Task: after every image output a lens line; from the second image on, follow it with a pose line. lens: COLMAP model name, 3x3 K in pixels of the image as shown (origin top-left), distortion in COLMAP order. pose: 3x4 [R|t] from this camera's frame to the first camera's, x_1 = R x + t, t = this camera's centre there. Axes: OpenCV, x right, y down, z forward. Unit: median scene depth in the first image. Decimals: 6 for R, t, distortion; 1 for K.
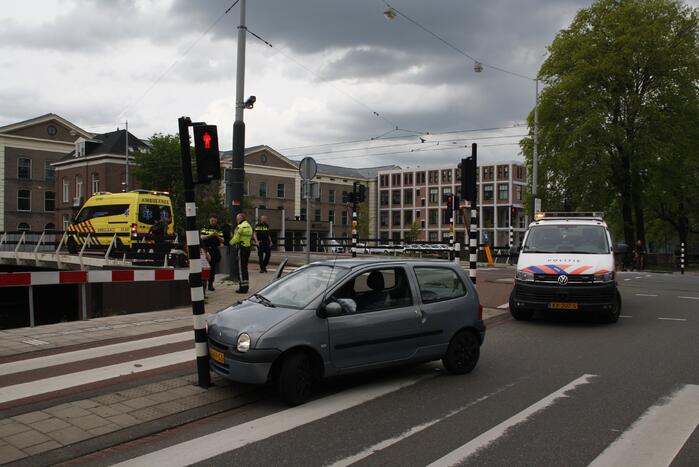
lens RADIAL K [[700.9, 0, 349.5], [0, 700.9, 233.5], [0, 0, 1]] dist [-0.004041, 0.003779]
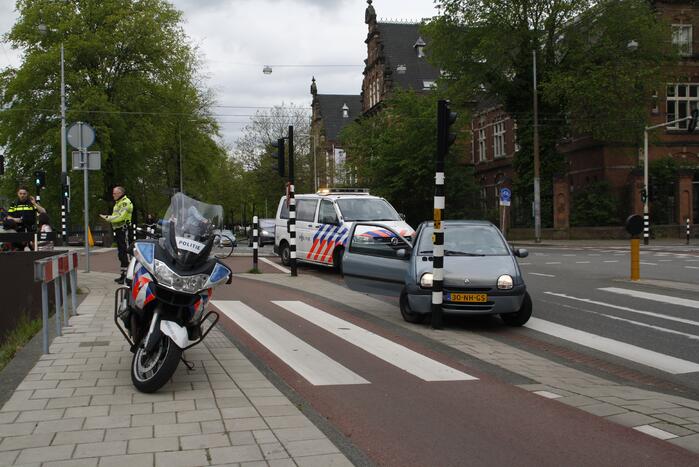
lens RADIAL K [[773.2, 0, 349.5], [0, 773.2, 233.5], [0, 0, 1]] dist [-0.017153, 0.022075]
pose [[0.631943, -0.032157, 0.774348, -0.719533], [0.017825, 0.999478, 0.026959, 0.011125], [-0.774810, -0.003234, 0.632186, 0.160793]]
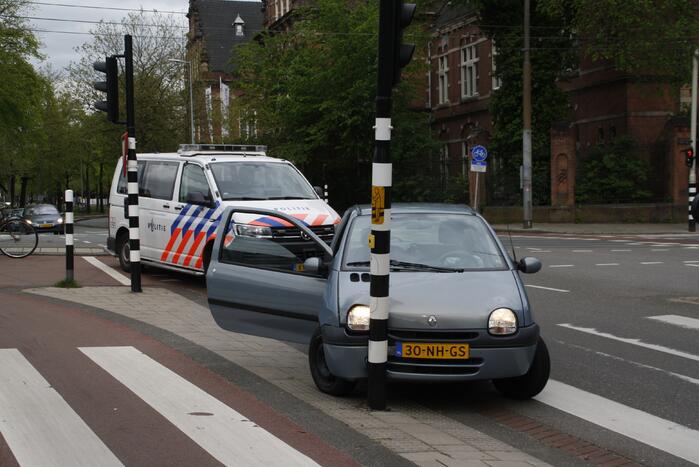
lens RADIAL K [[1109.4, 0, 349.5], [0, 1109.4, 233.5], [0, 0, 1]] dist [0.211792, 0.047412]
pose [[0.560168, -0.048693, 0.826947, -0.579343], [0.011887, 0.998641, 0.050751, 0.004490], [-0.828294, -0.018599, 0.559986, 0.252354]]
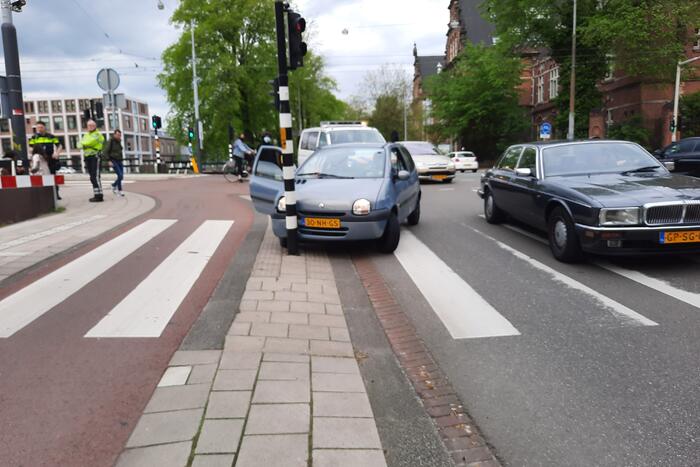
lens RADIAL K [[546.5, 0, 342.2], [0, 546.5, 234.3], [0, 0, 1]] dist [0.025283, -0.004175]
pose [[0.785426, -0.114951, 0.608188, -0.376006], [0.031486, 0.988751, 0.146218, 0.032379], [-0.618154, -0.095694, 0.780210, 0.144083]]
